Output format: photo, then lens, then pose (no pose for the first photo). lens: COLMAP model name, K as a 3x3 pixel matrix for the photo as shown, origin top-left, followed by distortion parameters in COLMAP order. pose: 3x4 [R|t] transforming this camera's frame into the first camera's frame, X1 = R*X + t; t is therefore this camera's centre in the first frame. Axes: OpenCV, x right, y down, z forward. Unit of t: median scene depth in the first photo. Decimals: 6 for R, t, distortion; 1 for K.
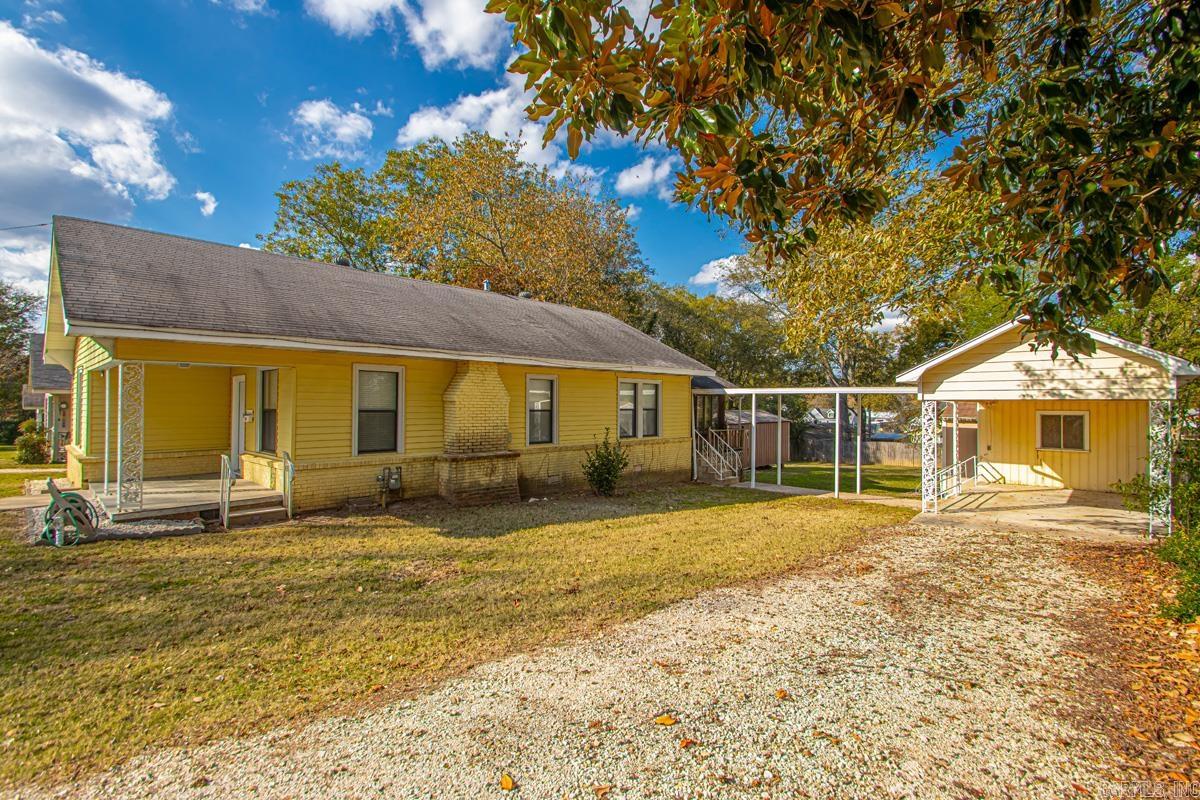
lens RADIAL K [[567.6, 0, 594.9], [0, 567.6, 391.0], [0, 0, 1]] dist [0.011228, -0.009968]
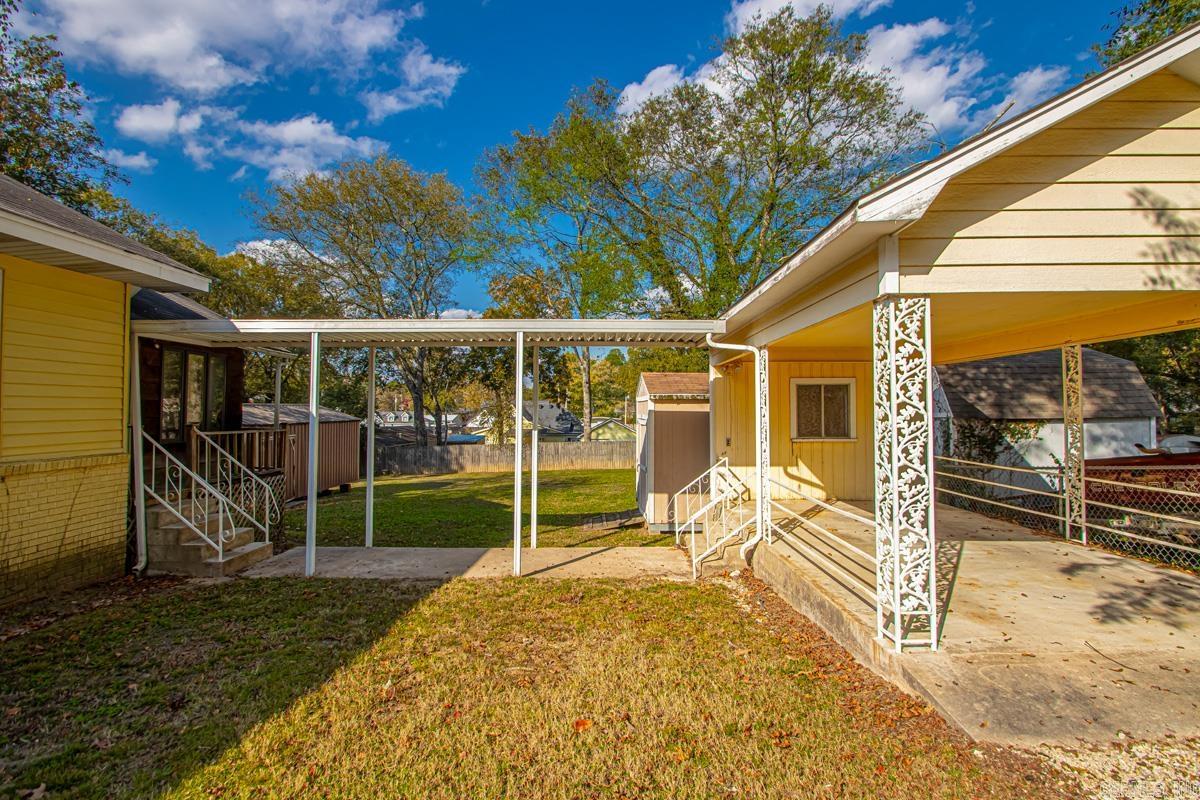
lens RADIAL K [[584.8, 0, 585.8], [0, 584.8, 401.0], [0, 0, 1]] dist [0.002962, -0.000356]
pose [[0.746563, 0.002672, 0.665309, 0.221524], [-0.006691, 0.999972, 0.003492, 0.072401], [-0.665281, -0.007059, 0.746560, 0.840302]]
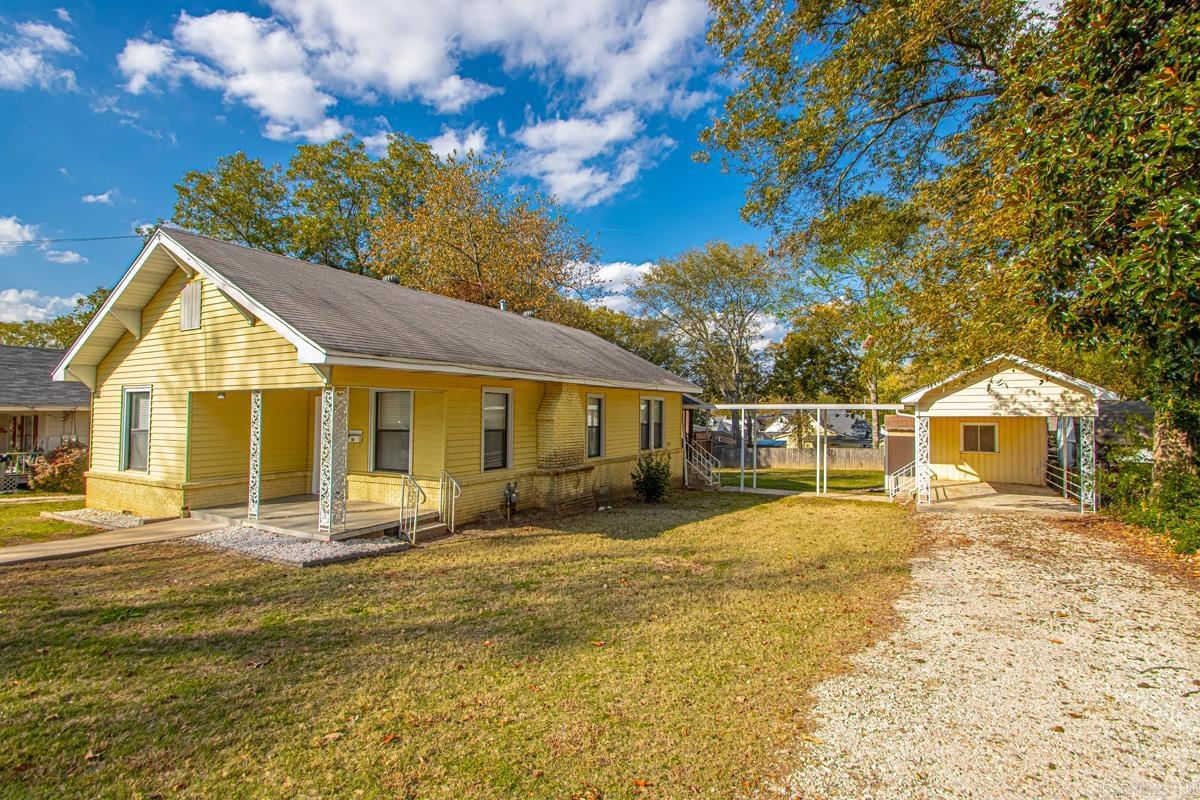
lens RADIAL K [[584.8, 0, 585.8], [0, 584.8, 401.0], [0, 0, 1]] dist [0.002962, -0.000356]
pose [[0.971064, -0.000459, 0.238819, -0.456571], [-0.000264, 0.999995, 0.002994, -0.022575], [-0.238819, -0.002970, 0.971059, -0.105670]]
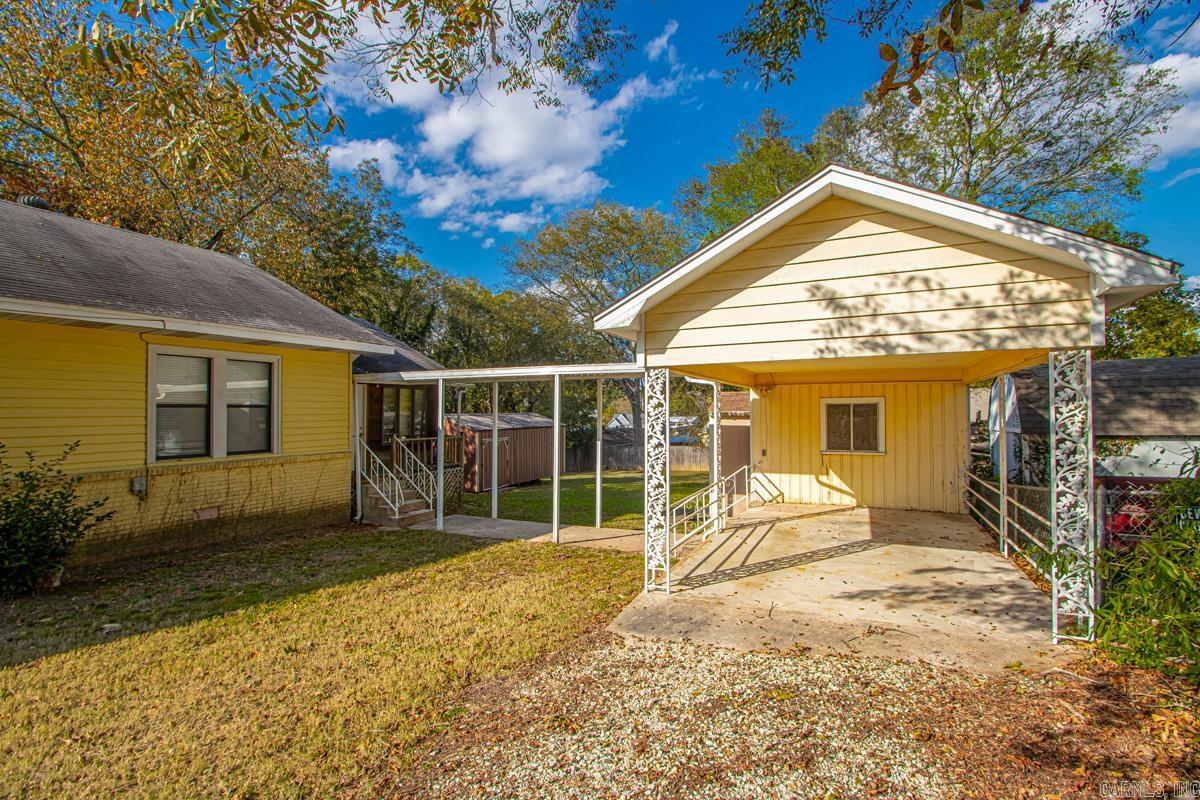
lens RADIAL K [[557.4, 0, 608.9], [0, 557.4, 408.0], [0, 0, 1]] dist [0.040668, -0.021005]
pose [[0.945745, -0.010402, 0.324744, 0.369290], [0.005953, 0.999874, 0.014690, 0.042969], [-0.324856, -0.011960, 0.945688, 0.528221]]
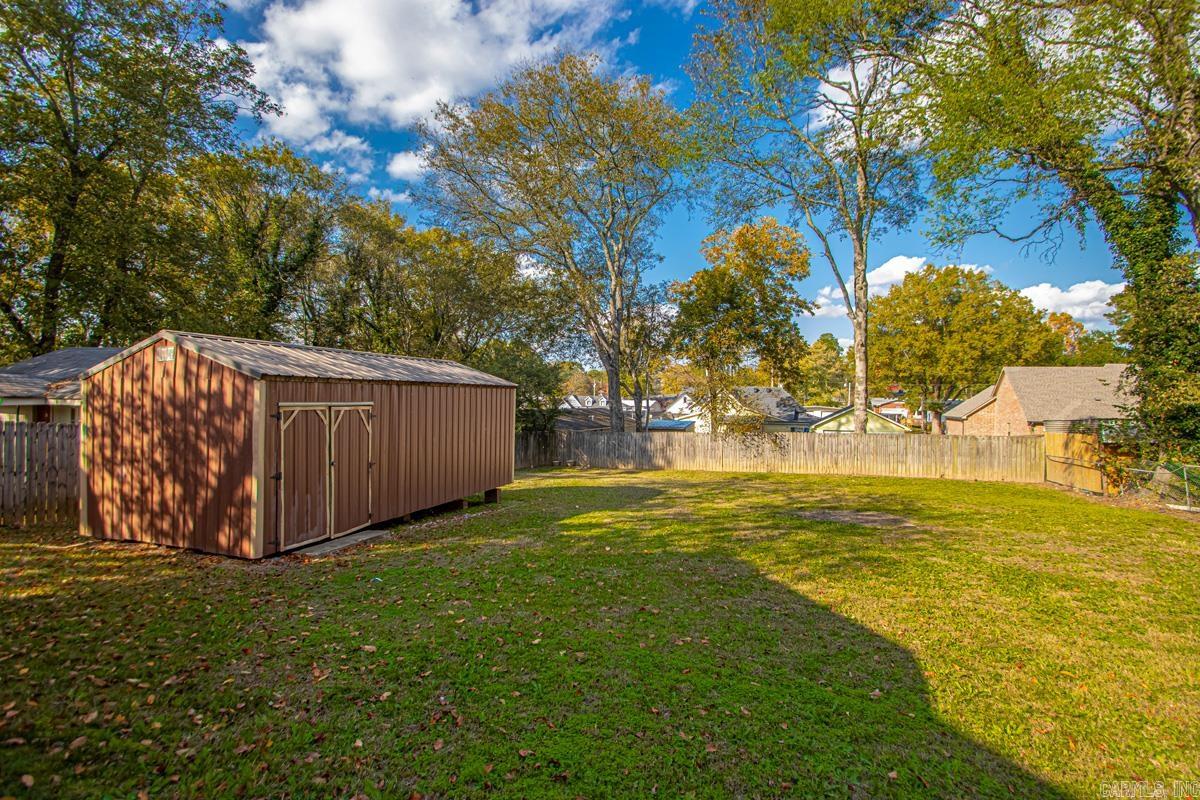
lens RADIAL K [[561.0, 0, 554.8], [0, 561.0, 401.4], [0, 0, 1]] dist [0.039222, -0.021300]
pose [[0.943340, -0.000482, 0.331828, 0.658139], [-0.008876, 0.999605, 0.026684, 0.149748], [-0.331709, -0.028117, 0.942963, 1.703532]]
